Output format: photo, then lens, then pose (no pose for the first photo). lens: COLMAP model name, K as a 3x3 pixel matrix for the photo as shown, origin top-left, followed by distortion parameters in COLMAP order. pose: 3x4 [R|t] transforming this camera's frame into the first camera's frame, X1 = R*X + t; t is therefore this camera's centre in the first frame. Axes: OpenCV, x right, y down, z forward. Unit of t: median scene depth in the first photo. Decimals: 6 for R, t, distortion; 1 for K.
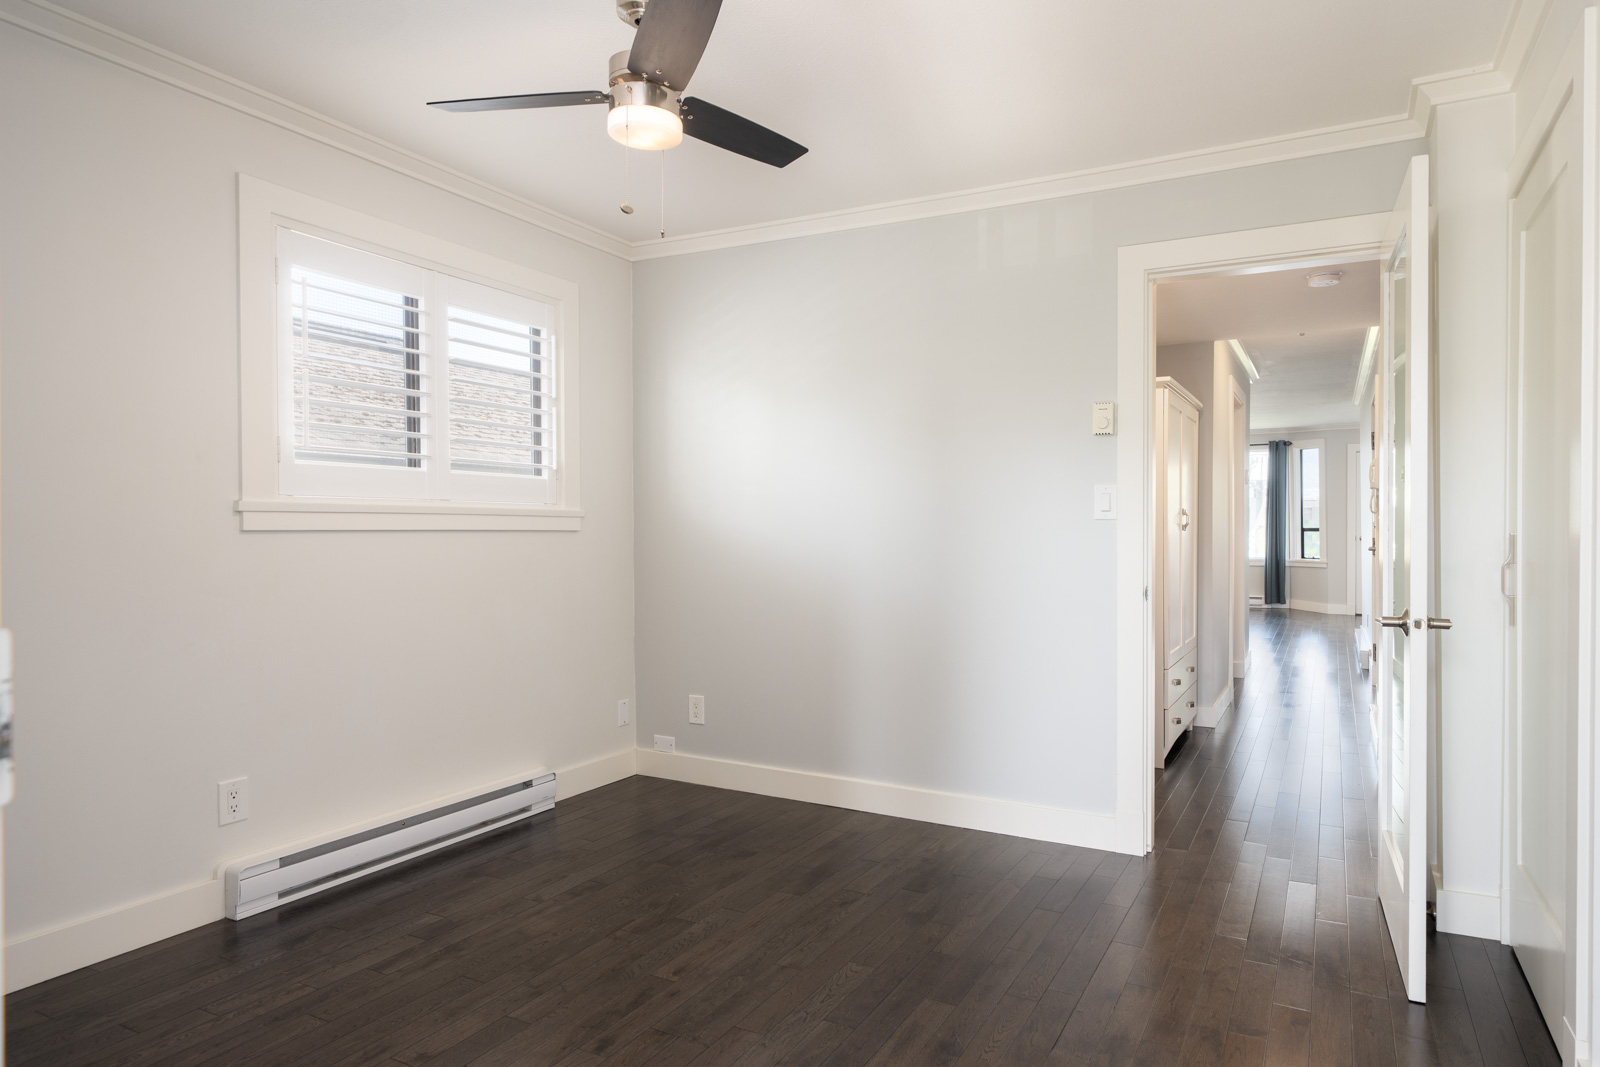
lens RADIAL K [[920.9, 0, 867.1], [0, 920.9, 529.4], [0, 0, 1]] dist [-0.000357, 0.000283]
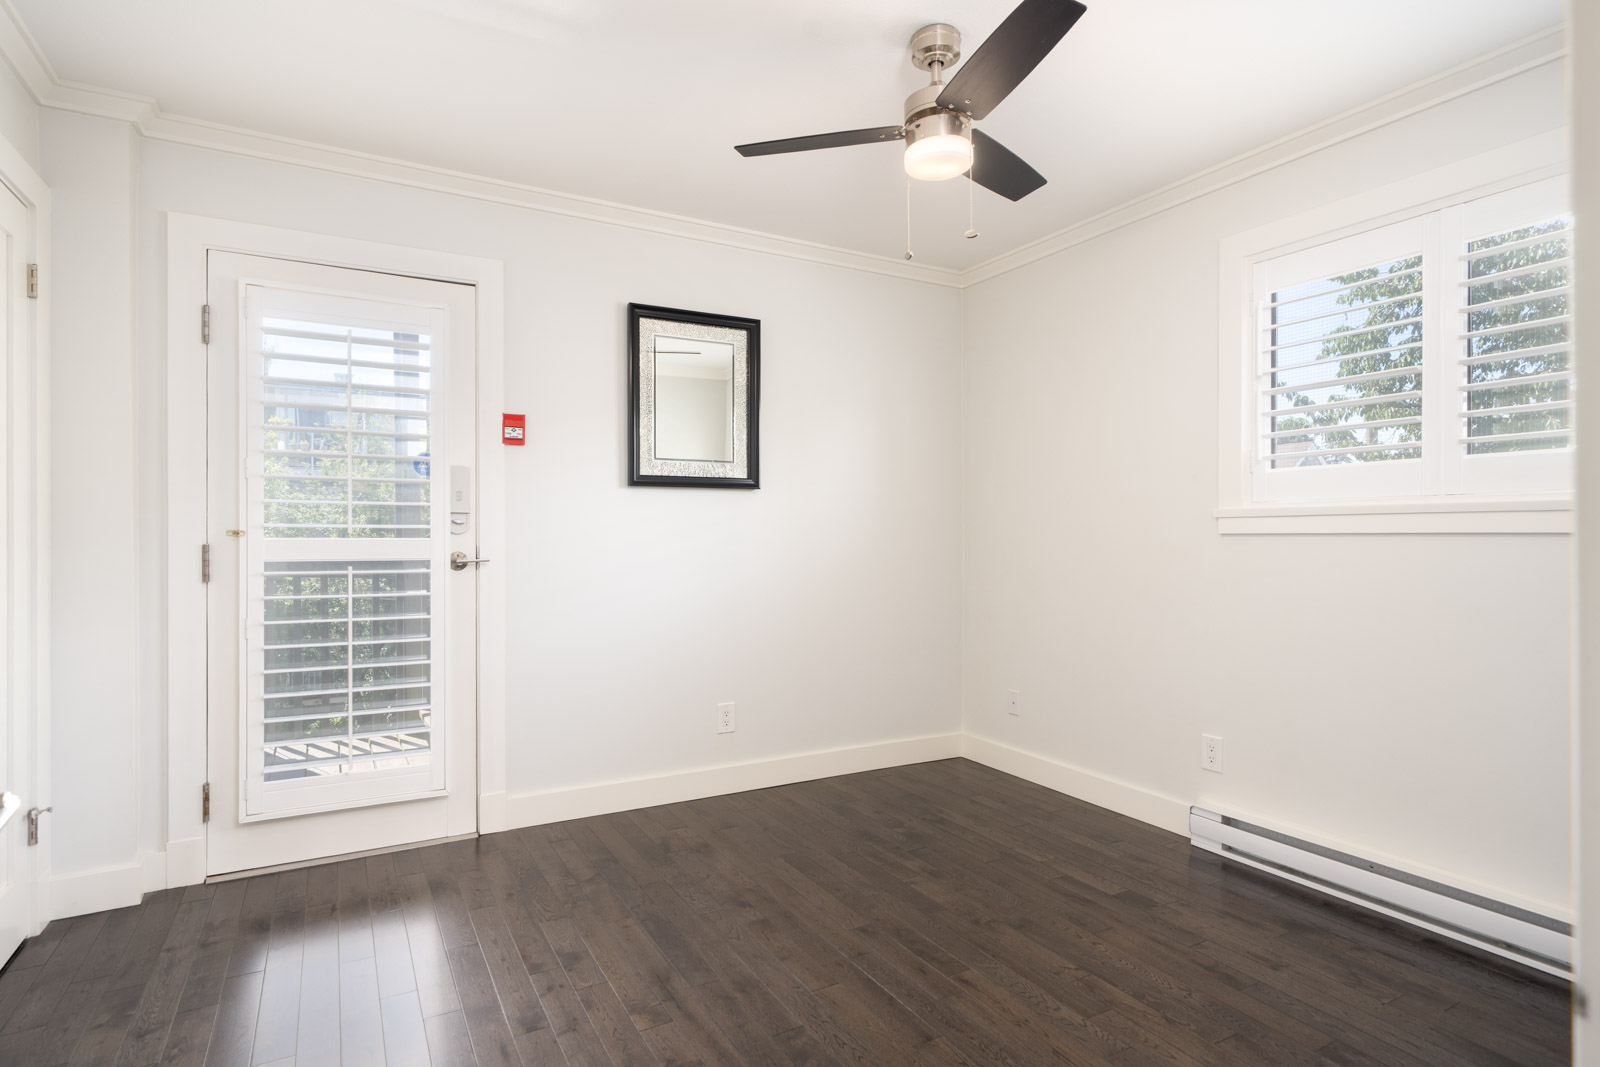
lens RADIAL K [[849.3, 0, 829.3], [0, 849.3, 517.0], [0, 0, 1]] dist [0.001183, 0.000263]
pose [[-0.543797, -0.026739, -0.838791, 0.556988], [-0.008757, 0.999619, -0.026189, 0.013391], [0.839171, -0.006897, -0.543824, 1.197892]]
